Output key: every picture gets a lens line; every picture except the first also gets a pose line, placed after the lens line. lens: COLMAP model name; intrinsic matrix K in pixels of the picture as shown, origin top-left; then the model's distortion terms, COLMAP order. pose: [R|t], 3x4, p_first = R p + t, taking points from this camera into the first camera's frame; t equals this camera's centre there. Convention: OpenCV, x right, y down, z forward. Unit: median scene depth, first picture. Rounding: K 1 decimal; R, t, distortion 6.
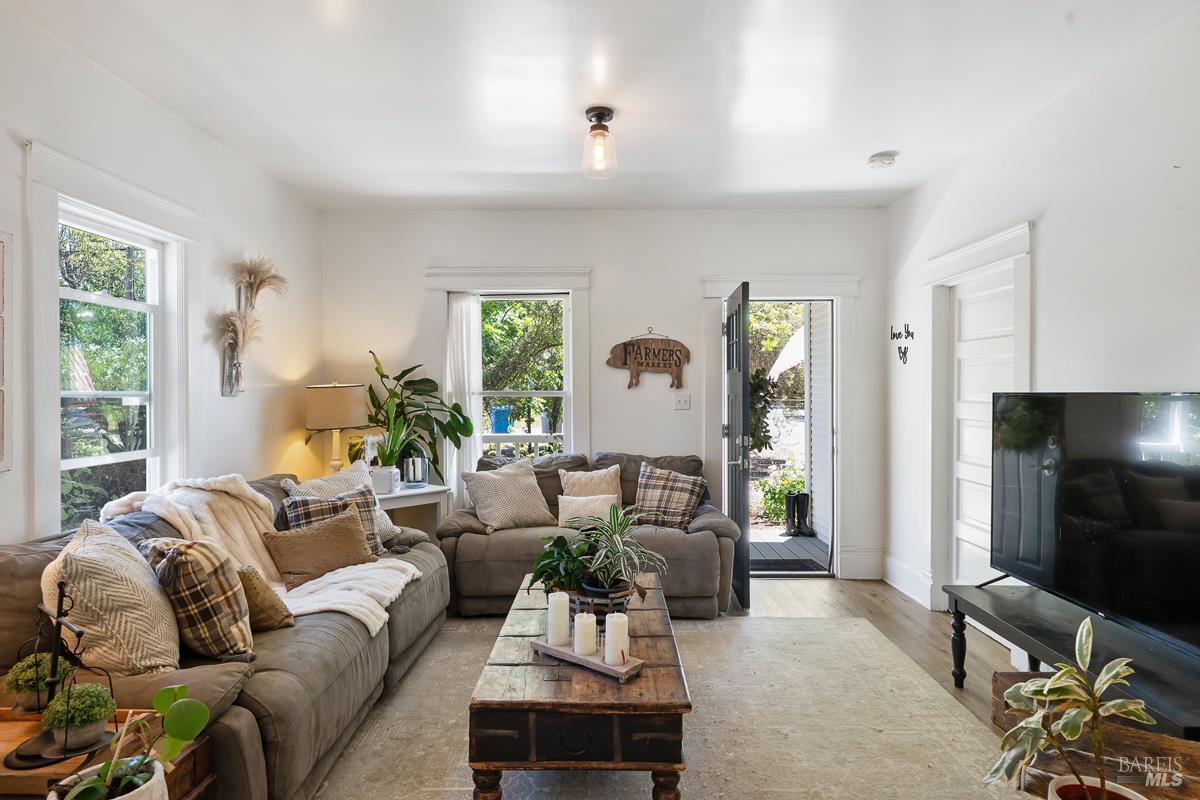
lens RADIAL K [[684.9, 0, 606.4], [0, 684.9, 396.5], [0, 0, 1]] dist [-0.017577, -0.000085]
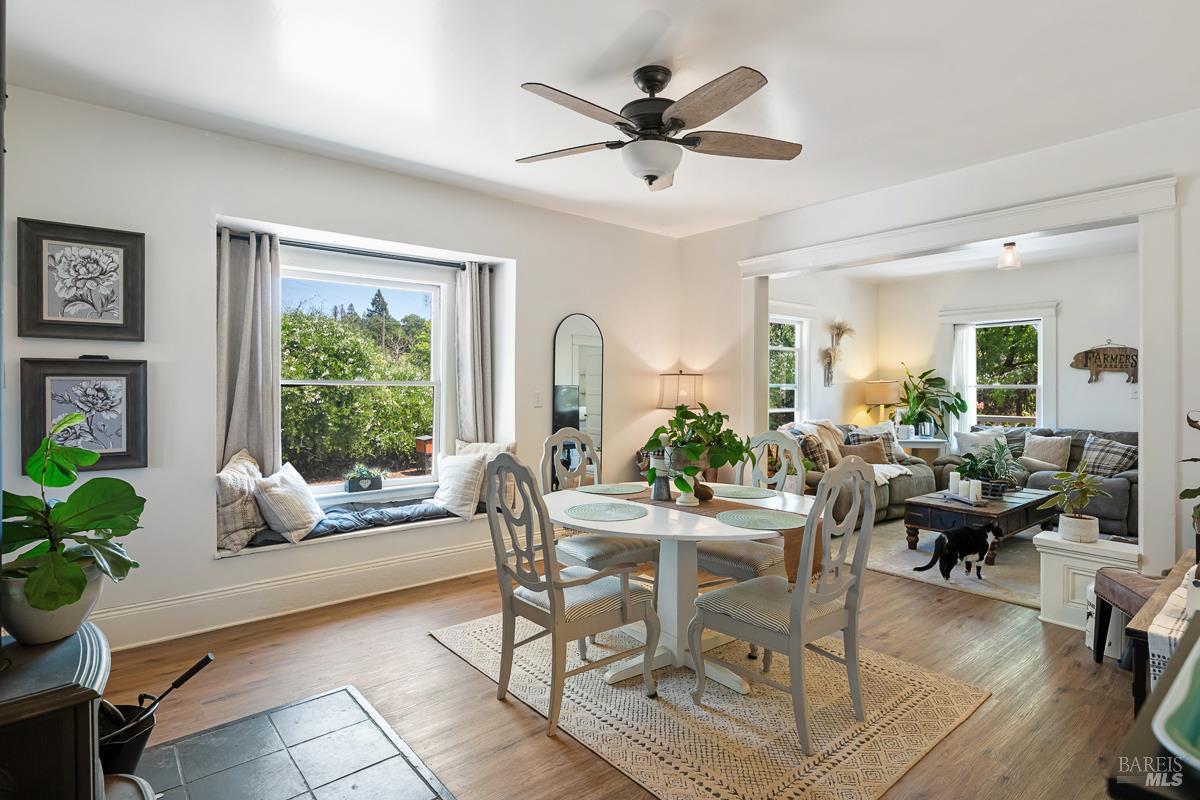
lens RADIAL K [[616.4, 0, 602.8], [0, 616.4, 391.7], [0, 0, 1]] dist [-0.004525, -0.000322]
pose [[0.639735, 0.010310, -0.768526, 0.492950], [-0.010169, 0.999936, 0.004950, 0.013152], [0.768528, 0.004648, 0.639799, -0.800492]]
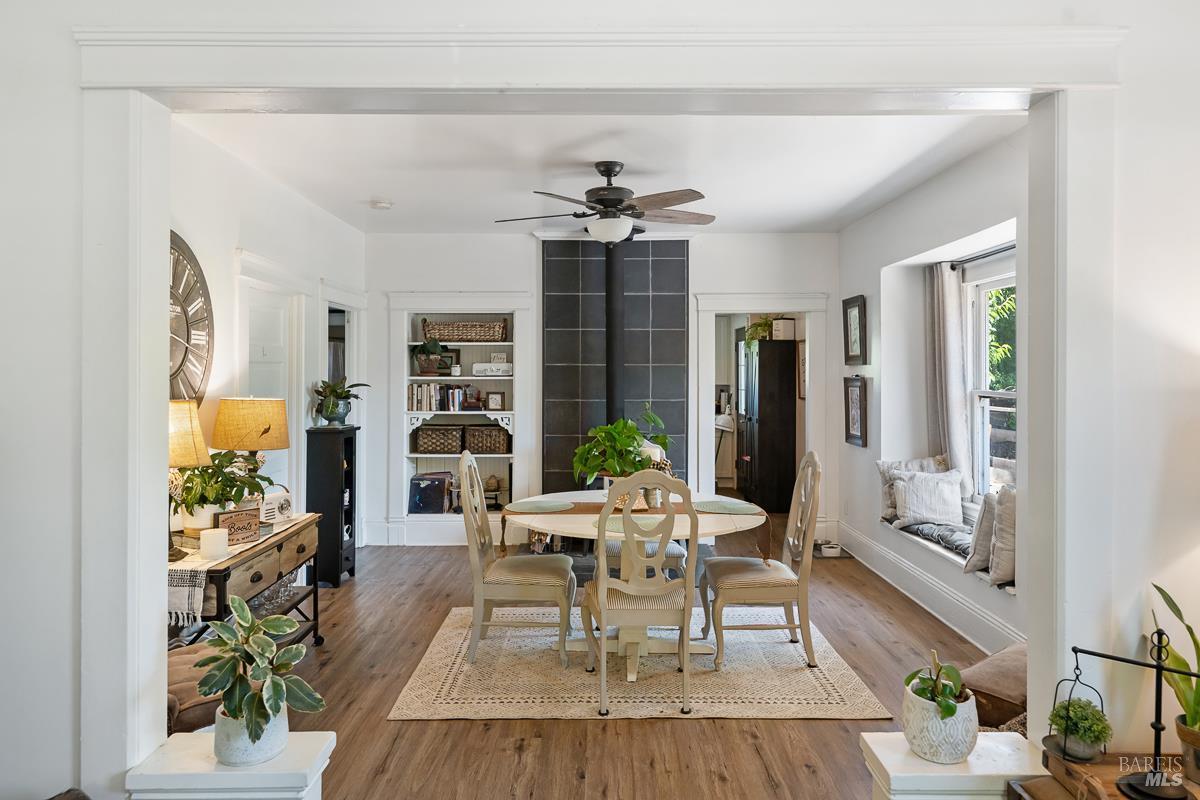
lens RADIAL K [[808.7, 0, 599.0], [0, 808.7, 372.1], [0, 0, 1]] dist [0.001255, 0.000165]
pose [[-0.999951, 0.001440, 0.009780, -0.010308], [0.001529, 0.999957, 0.009160, -0.044533], [-0.009766, 0.009174, -0.999910, 0.910099]]
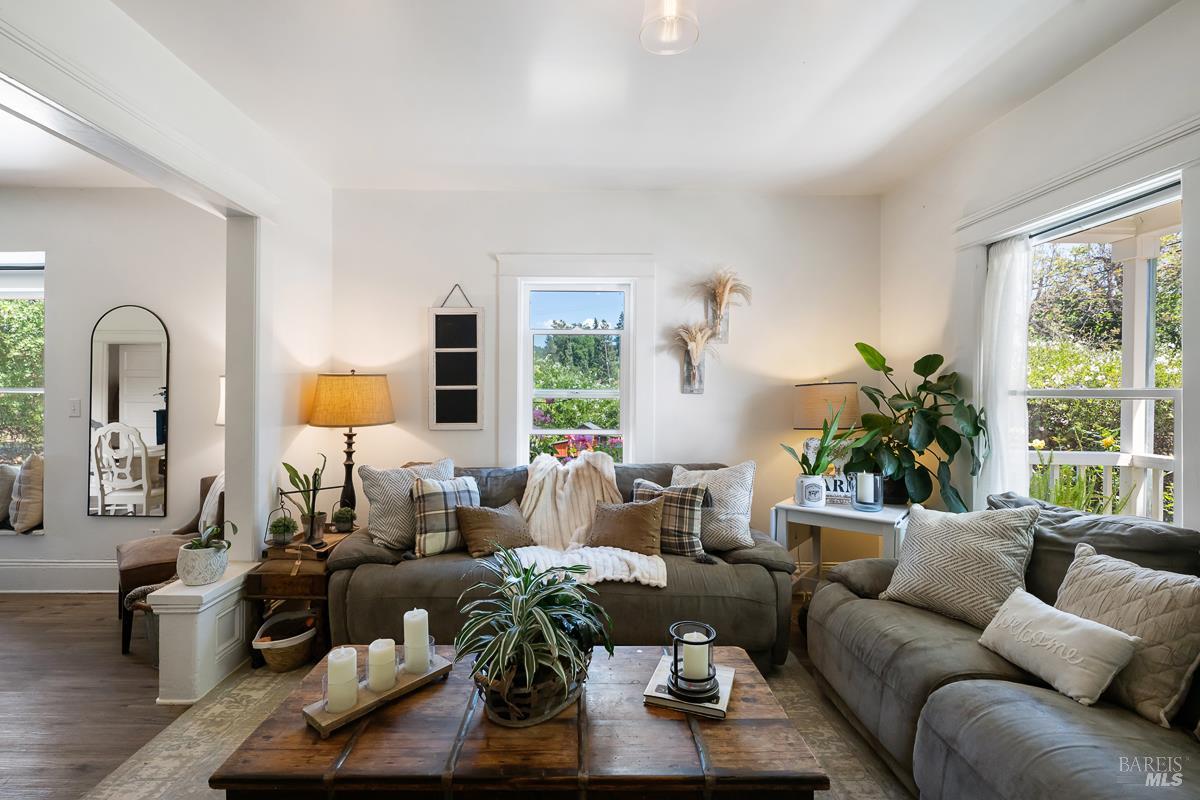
lens RADIAL K [[531.3, 0, 597.9], [0, 531.3, 392.2], [0, 0, 1]] dist [-0.000549, -0.000012]
pose [[0.018372, 0.003154, -0.999826, 0.399739], [-0.008980, 0.999955, 0.002990, -0.003770], [0.999791, 0.008923, 0.018399, 0.805358]]
